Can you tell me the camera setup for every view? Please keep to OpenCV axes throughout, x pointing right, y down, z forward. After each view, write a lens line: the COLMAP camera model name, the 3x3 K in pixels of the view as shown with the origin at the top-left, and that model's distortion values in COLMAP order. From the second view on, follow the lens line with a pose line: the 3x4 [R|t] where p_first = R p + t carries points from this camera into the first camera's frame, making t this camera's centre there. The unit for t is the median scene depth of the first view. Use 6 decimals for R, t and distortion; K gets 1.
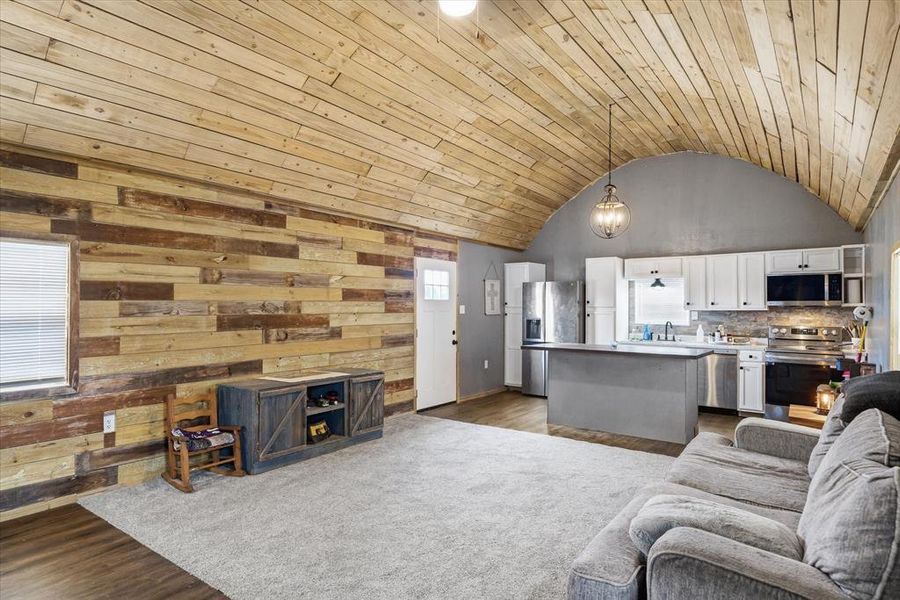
lens RADIAL K [[519.6, 0, 450.4], [0, 519.6, 304.6], [0, 0, 1]] dist [0.018074, -0.005237]
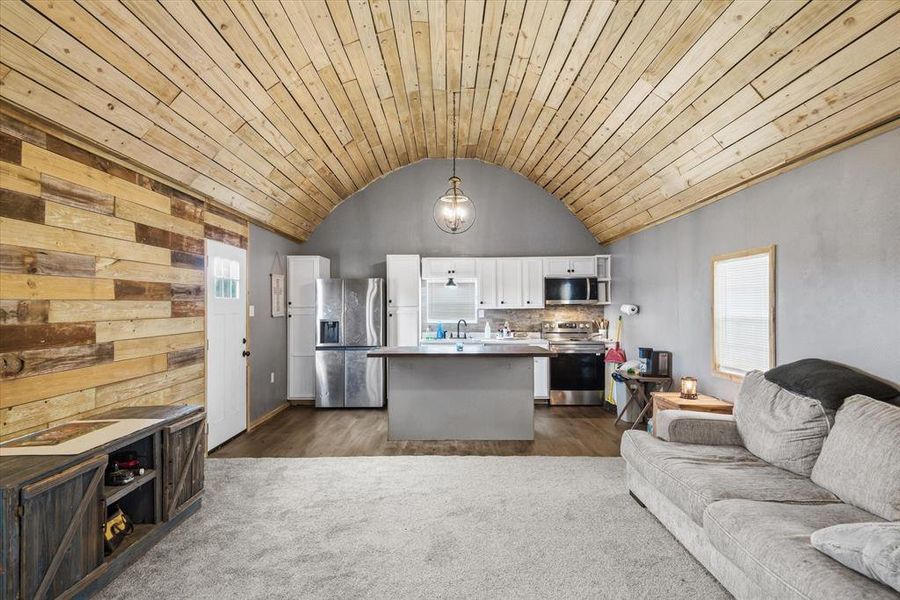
lens RADIAL K [[494.5, 0, 454.6], [0, 494.5, 301.4], [0, 0, 1]] dist [0.006677, -0.003493]
pose [[0.803649, -0.001720, 0.595102, -0.219641], [0.004358, 0.999986, -0.002995, -0.001653], [-0.595088, 0.005000, 0.803645, 0.271263]]
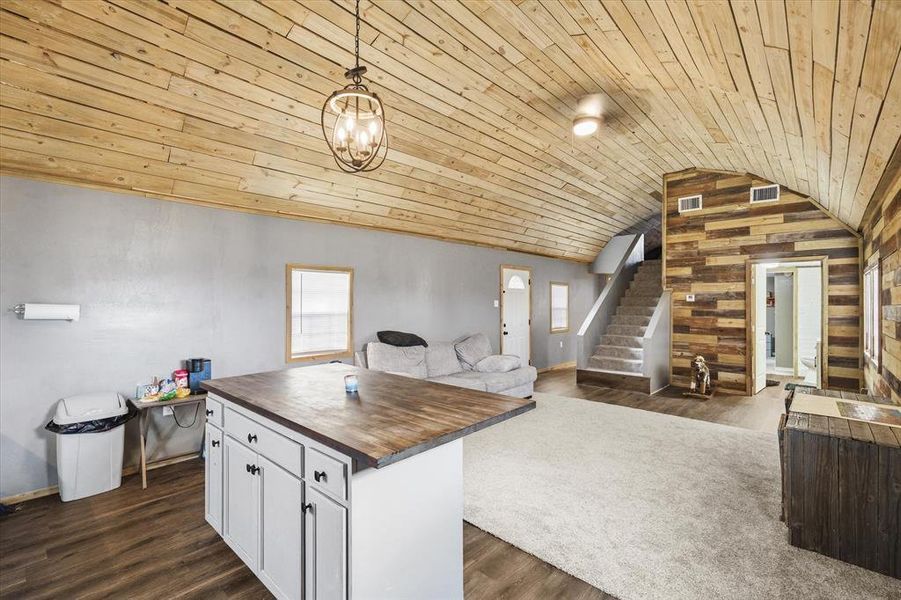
lens RADIAL K [[414.6, 0, 450.0], [0, 414.6, 298.0], [0, 0, 1]] dist [0.018495, 0.000770]
pose [[-0.992871, -0.008213, 0.118912, 0.161937], [-0.009523, 0.999900, -0.010454, -0.002884], [-0.118814, -0.011511, -0.992850, 1.345875]]
